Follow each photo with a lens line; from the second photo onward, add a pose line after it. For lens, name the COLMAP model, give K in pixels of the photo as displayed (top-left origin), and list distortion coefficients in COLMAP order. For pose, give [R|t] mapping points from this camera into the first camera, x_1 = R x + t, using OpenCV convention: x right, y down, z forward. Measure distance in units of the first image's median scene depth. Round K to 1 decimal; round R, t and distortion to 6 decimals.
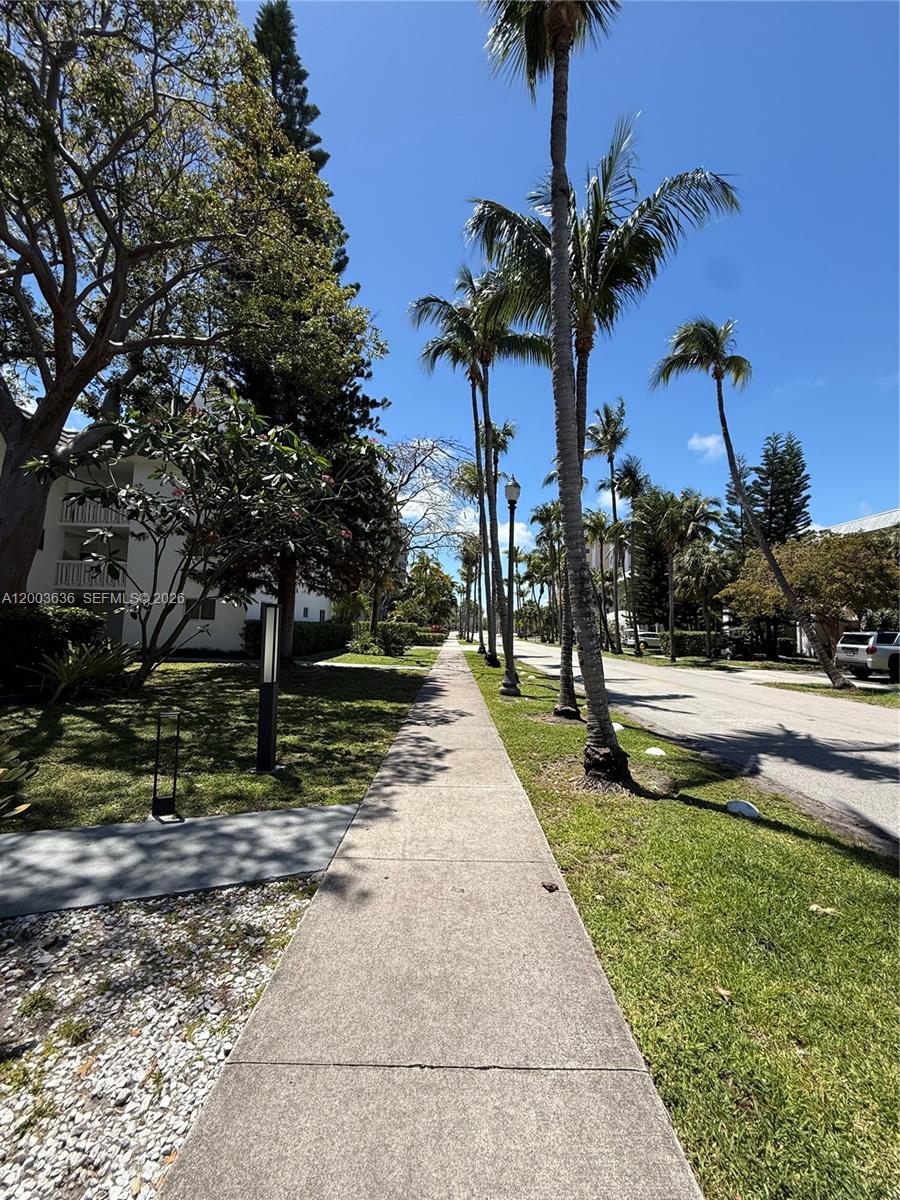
lens RADIAL K [[481.2, 0, 449.3], [0, 481.2, 599.5], [0, 0, 1]] dist [0.001515, -0.000290]
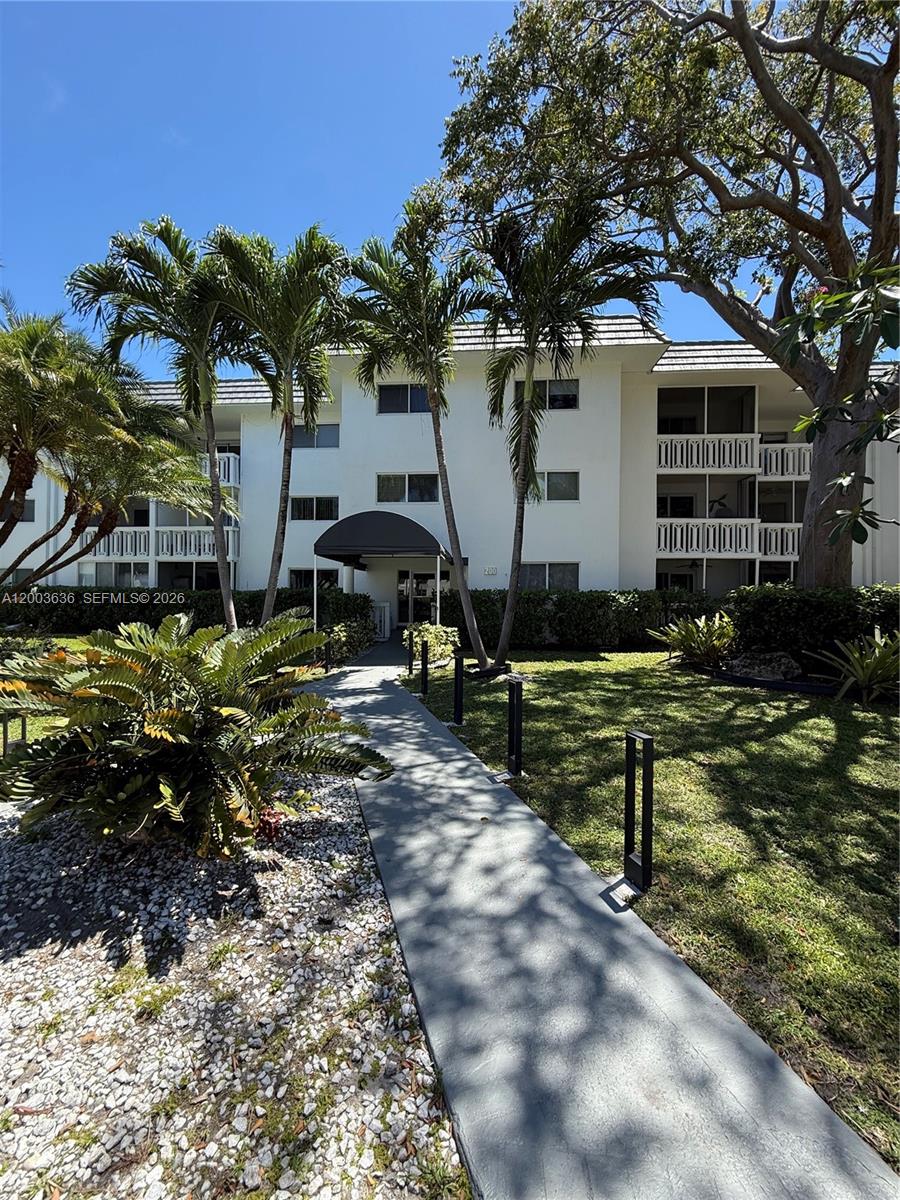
lens RADIAL K [[481.2, 0, 449.7], [0, 481.2, 605.2], [0, 0, 1]] dist [0.001515, -0.000290]
pose [[-0.067008, -0.011094, -0.997691, 0.118597], [0.049150, 0.998688, -0.014406, 0.090832], [0.996541, -0.050002, -0.066375, 1.181261]]
